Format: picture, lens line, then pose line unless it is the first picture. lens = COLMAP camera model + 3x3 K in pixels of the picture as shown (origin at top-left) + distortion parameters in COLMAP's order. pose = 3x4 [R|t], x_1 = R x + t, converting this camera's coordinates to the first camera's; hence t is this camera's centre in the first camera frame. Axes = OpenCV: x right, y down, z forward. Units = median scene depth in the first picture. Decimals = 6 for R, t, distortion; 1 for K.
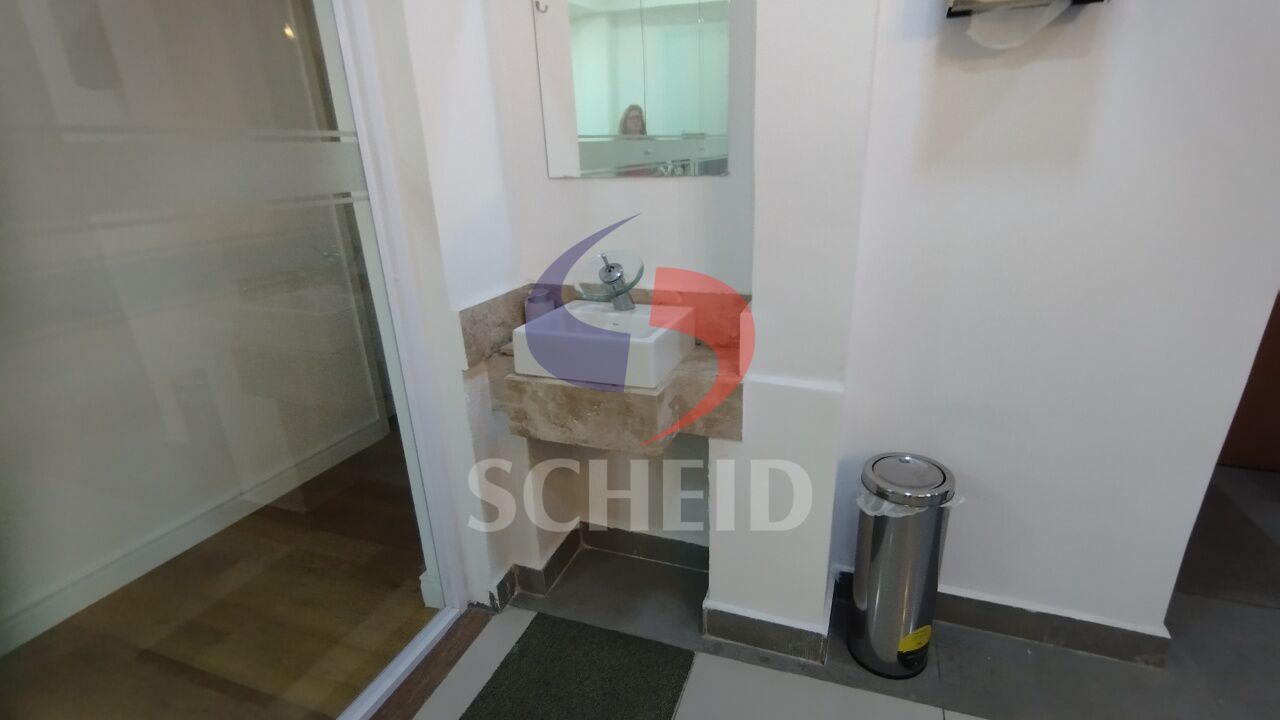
lens RADIAL K [[585.3, 0, 658.6], [0, 585.3, 364.9], [0, 0, 1]] dist [-0.000401, 0.000447]
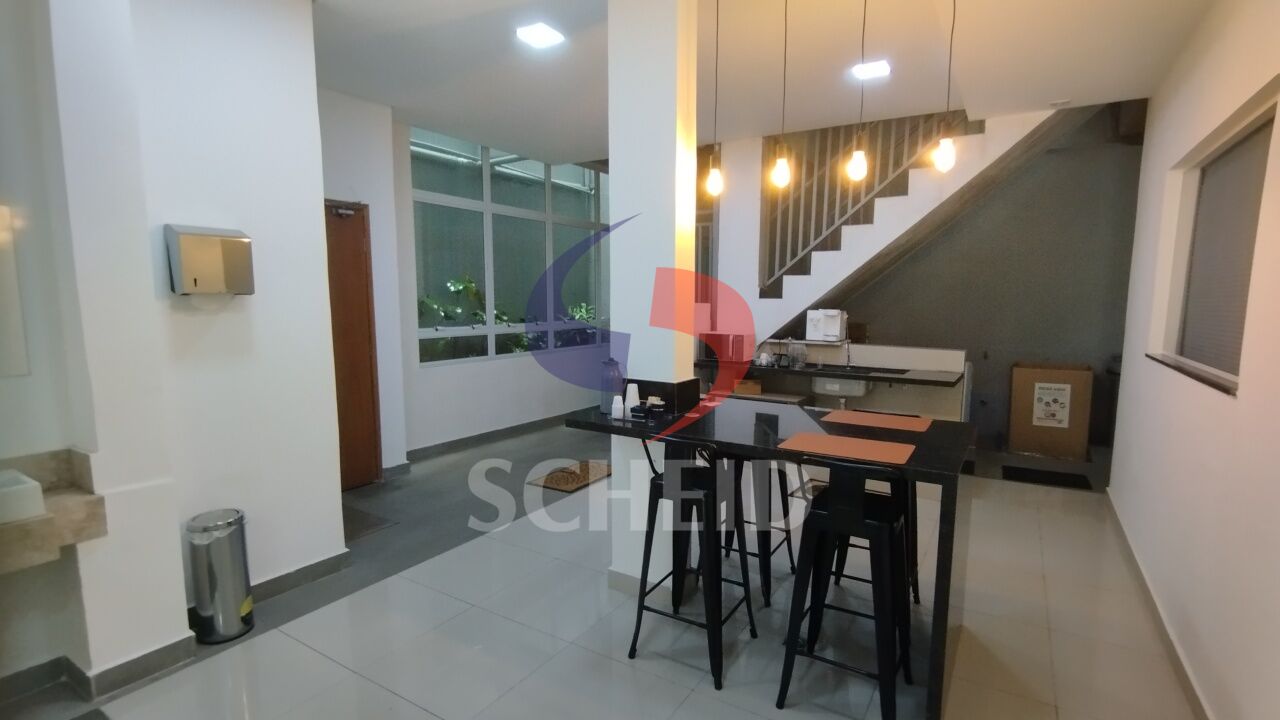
lens RADIAL K [[585.3, 0, 658.6], [0, 585.3, 364.9], [0, 0, 1]] dist [-0.000401, 0.000447]
pose [[0.218559, -0.088845, 0.971771, -1.004353], [0.324992, 0.945622, 0.013361, 0.157222], [-0.920115, 0.312898, 0.235549, -0.855830]]
